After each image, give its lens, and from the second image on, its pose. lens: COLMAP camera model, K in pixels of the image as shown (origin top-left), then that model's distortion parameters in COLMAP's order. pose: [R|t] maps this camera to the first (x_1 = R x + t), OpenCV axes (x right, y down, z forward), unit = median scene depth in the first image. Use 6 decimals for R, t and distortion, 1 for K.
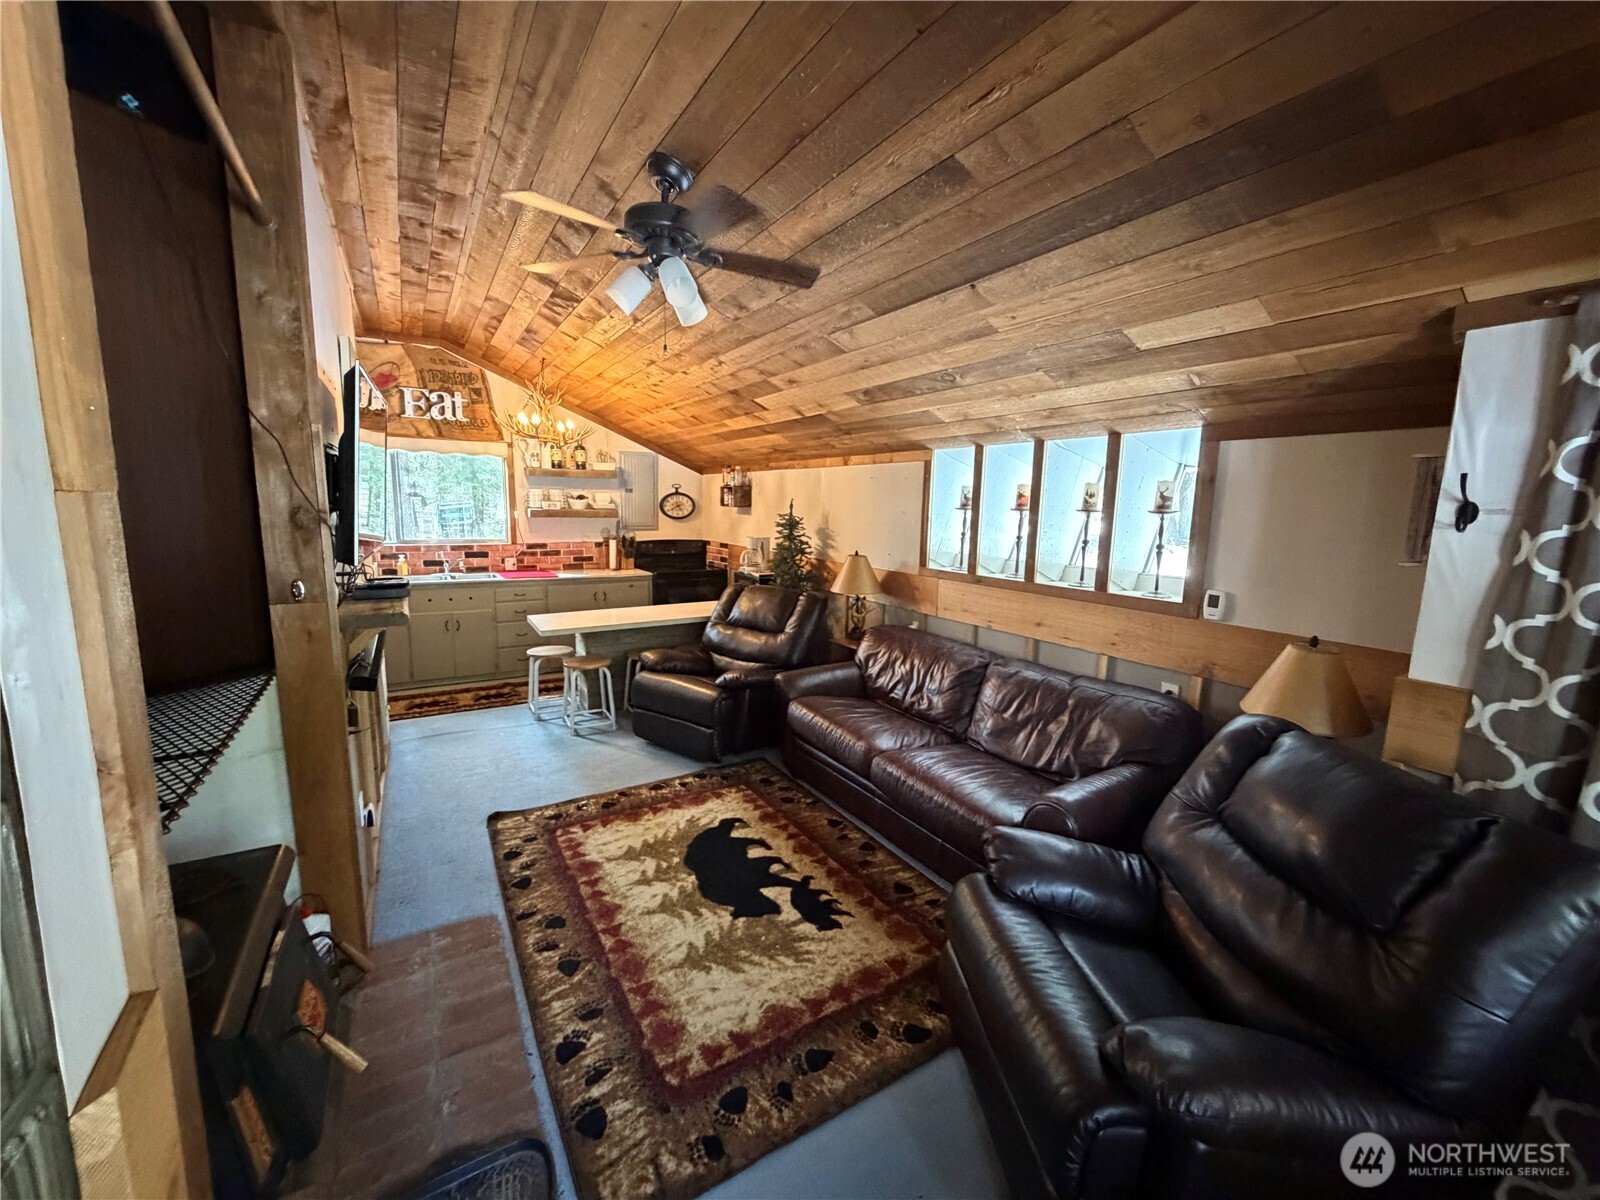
lens RADIAL K [[636.1, 0, 800.4], [0, 636.1, 599.4], [0, 0, 1]] dist [-0.001738, -0.000854]
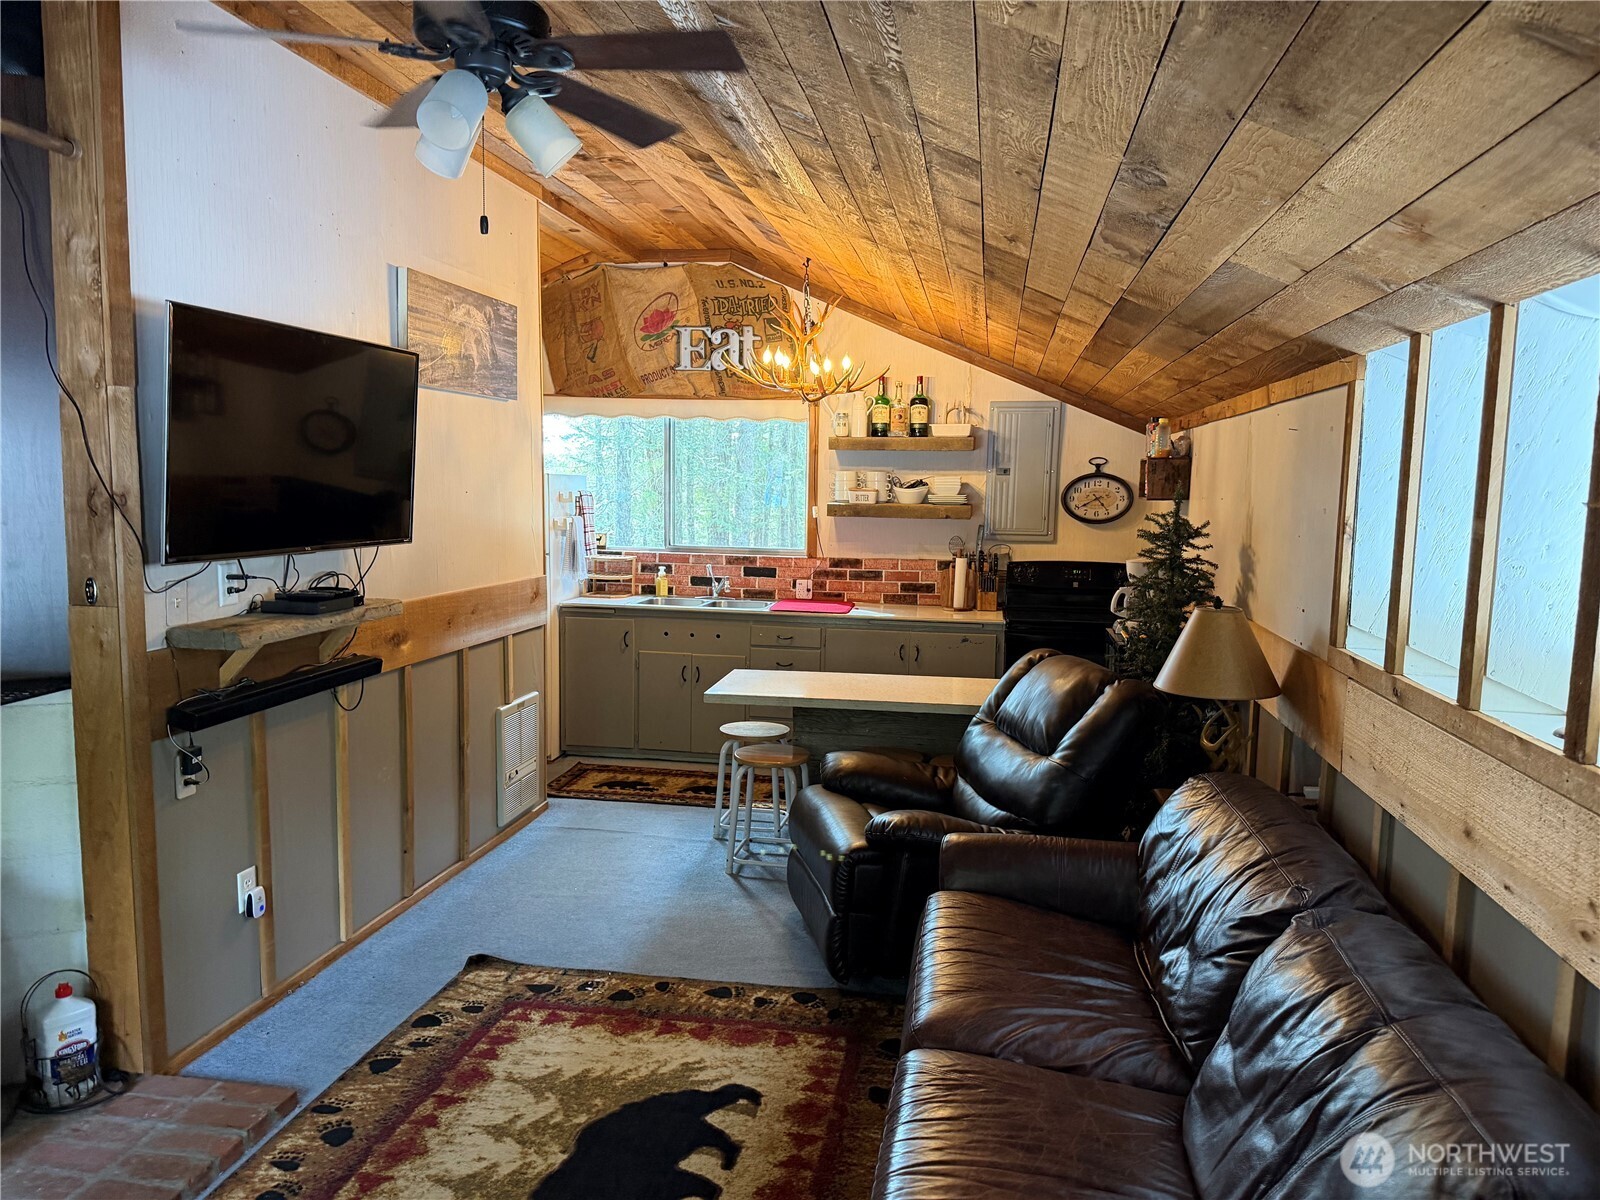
lens RADIAL K [[1117.3, 0, 808.2], [0, 1117.3, 612.6], [0, 0, 1]] dist [0.062619, -0.093011]
pose [[0.755073, 0.069027, -0.651996, 0.392578], [-0.100605, 0.994864, -0.011183, -0.029681], [0.647875, 0.074038, 0.758140, 0.234885]]
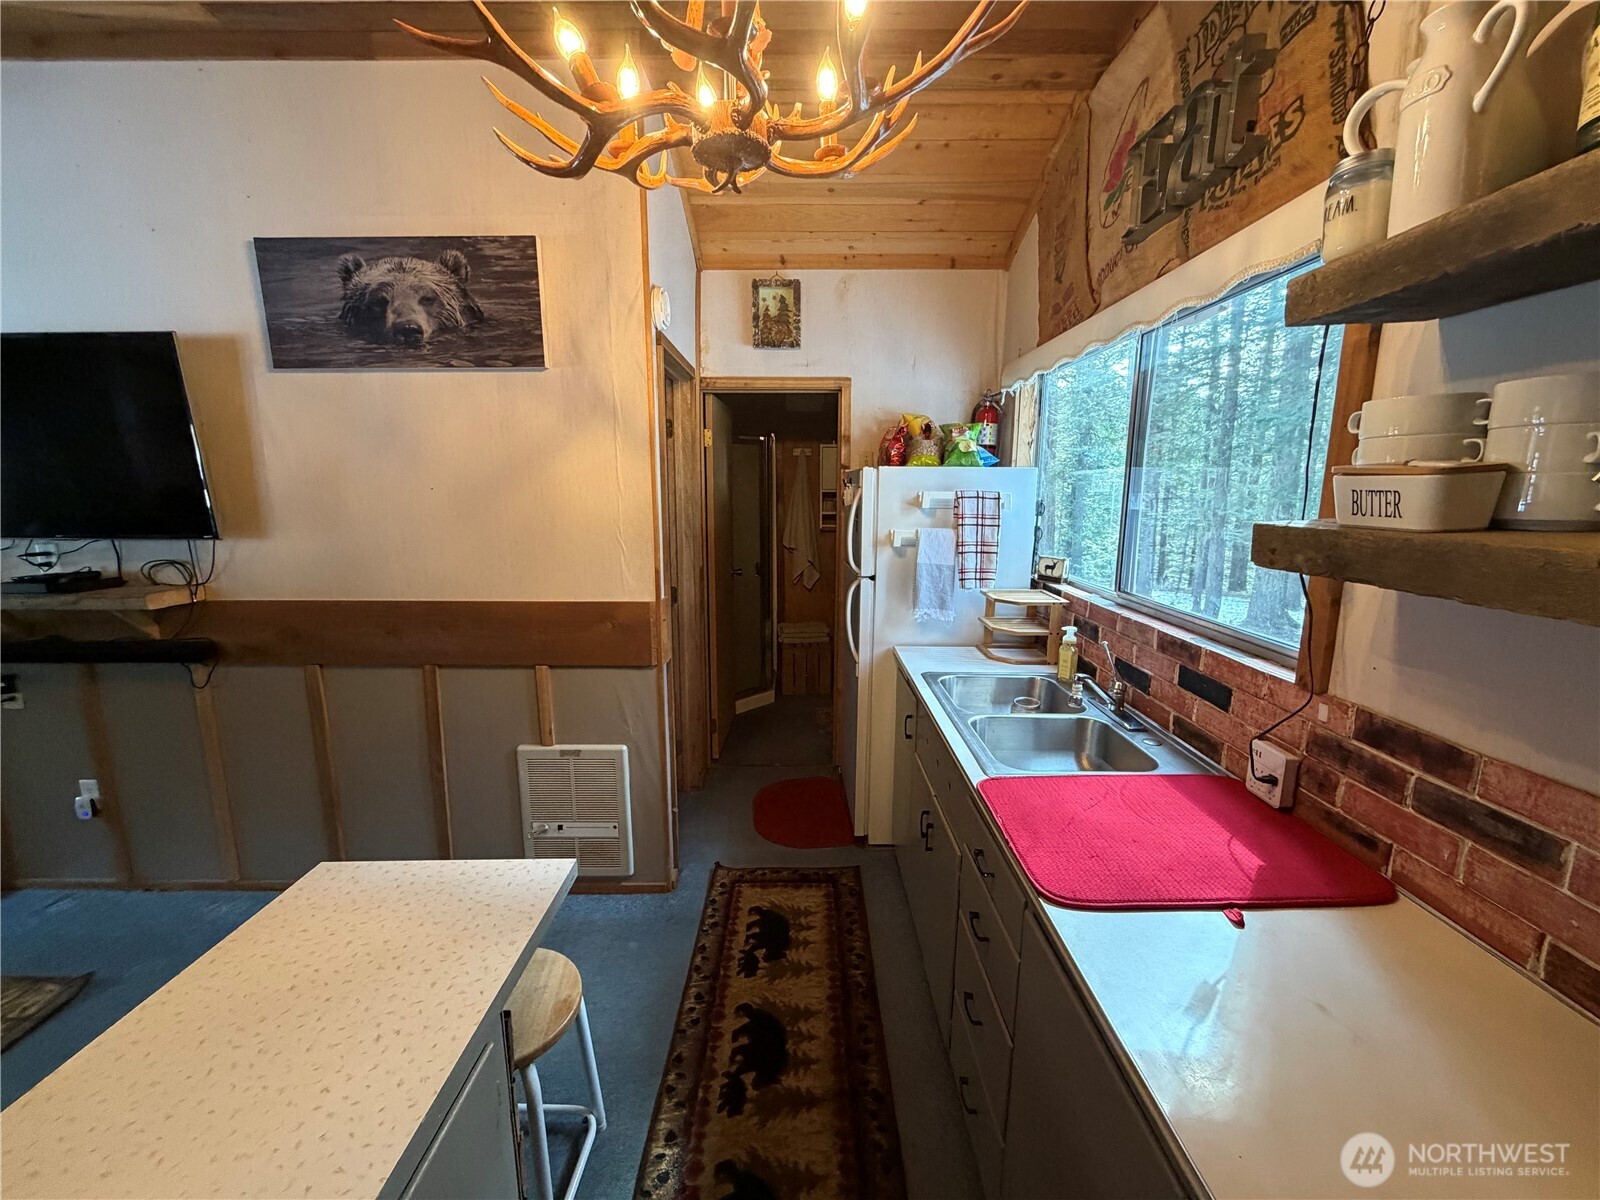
lens RADIAL K [[636.1, 0, 800.0], [0, 636.1, 598.3], [0, 0, 1]] dist [-0.001738, -0.000854]
pose [[-0.523058, 0.125632, -0.842987, -0.285010], [-0.140703, 0.962777, 0.230788, -0.202360], [0.840603, 0.239326, -0.485911, 1.379696]]
